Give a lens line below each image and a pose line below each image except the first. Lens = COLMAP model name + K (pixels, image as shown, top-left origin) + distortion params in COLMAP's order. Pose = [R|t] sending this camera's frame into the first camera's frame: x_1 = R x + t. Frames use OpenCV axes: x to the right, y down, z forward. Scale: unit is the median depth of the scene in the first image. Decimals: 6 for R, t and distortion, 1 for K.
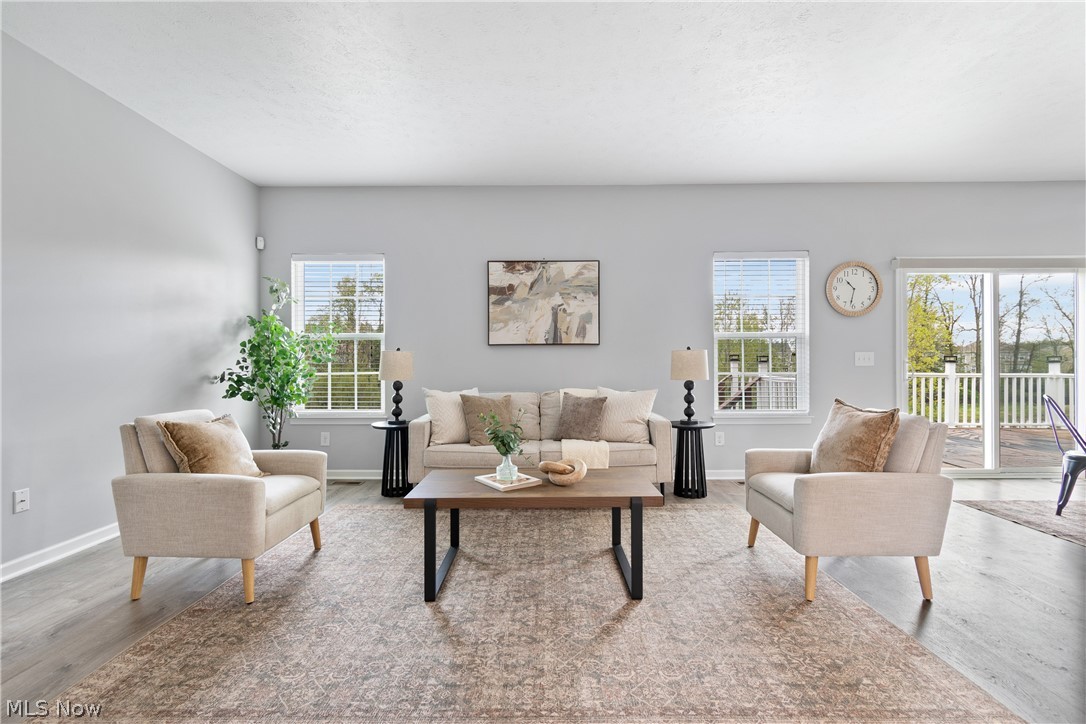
lens RADIAL K [[489.4, 0, 543.0], [0, 489.4, 362.0], [0, 0, 1]] dist [0.002006, -0.000246]
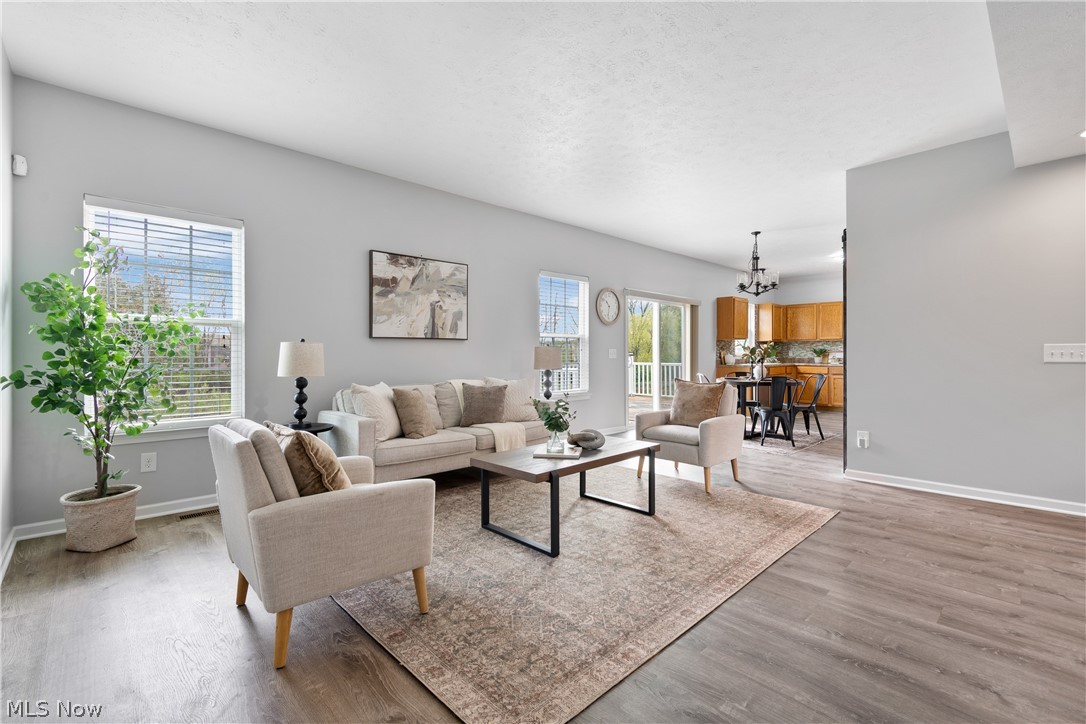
lens RADIAL K [[482.0, 0, 541.5], [0, 482.0, 357.7], [0, 0, 1]] dist [-0.000463, -0.000826]
pose [[0.718774, -0.002459, 0.695239, -0.582028], [-0.001523, 0.999986, 0.005111, -0.000925], [-0.695242, -0.004732, 0.718760, 0.098860]]
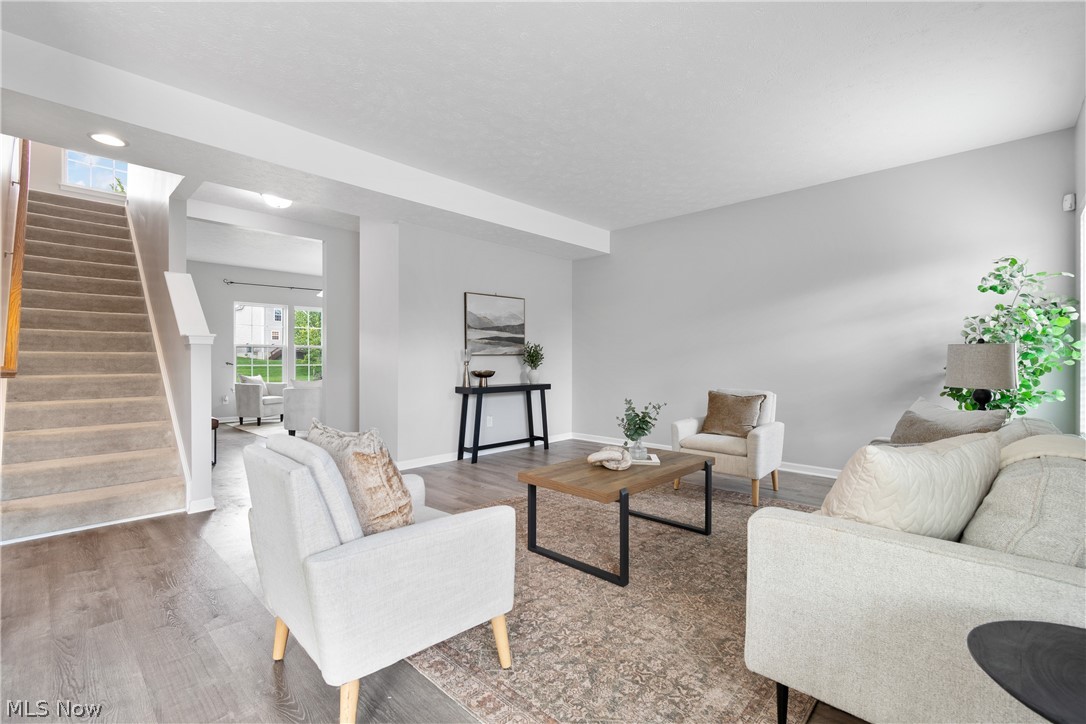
lens RADIAL K [[477.1, 0, 541.3], [0, 477.1, 360.2], [0, 0, 1]] dist [0.000047, -0.000324]
pose [[-0.686245, 0.002869, -0.727365, 0.578409], [0.000794, 0.999995, 0.003196, -0.002615], [0.727370, 0.001616, -0.686243, 1.010048]]
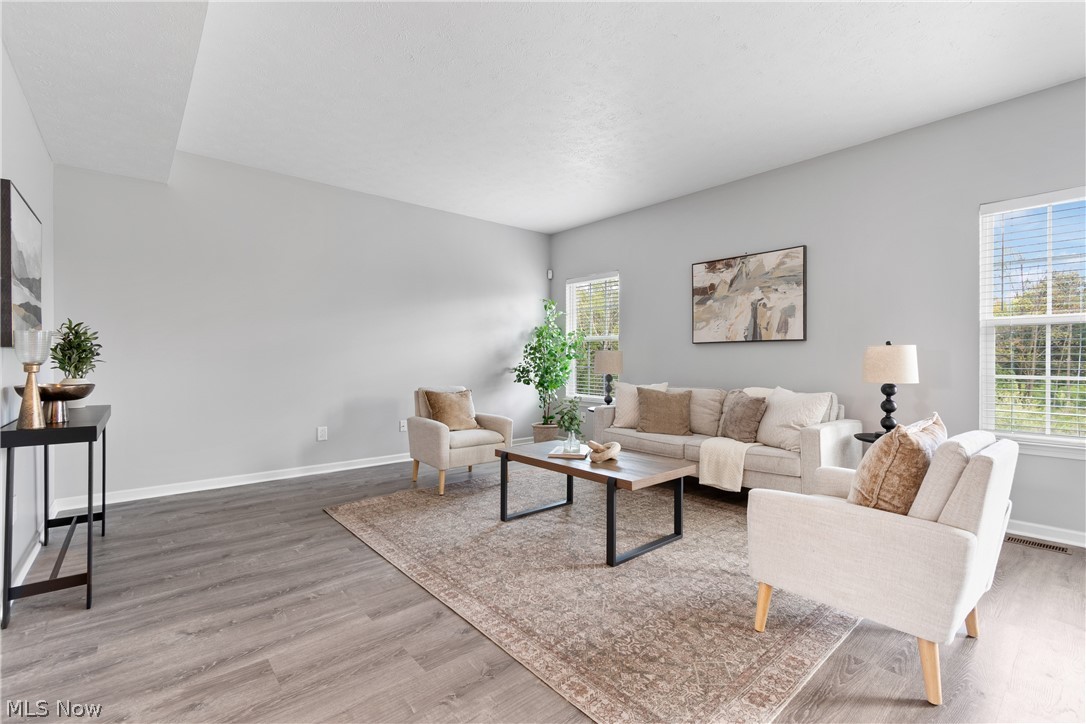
lens RADIAL K [[482.2, 0, 540.2], [0, 482.2, 363.0], [0, 0, 1]] dist [0.001467, 0.000387]
pose [[0.653775, 0.010251, -0.756620, 0.510402], [-0.003630, 0.999939, 0.010411, -0.001981], [0.756680, -0.004060, 0.653772, 0.072809]]
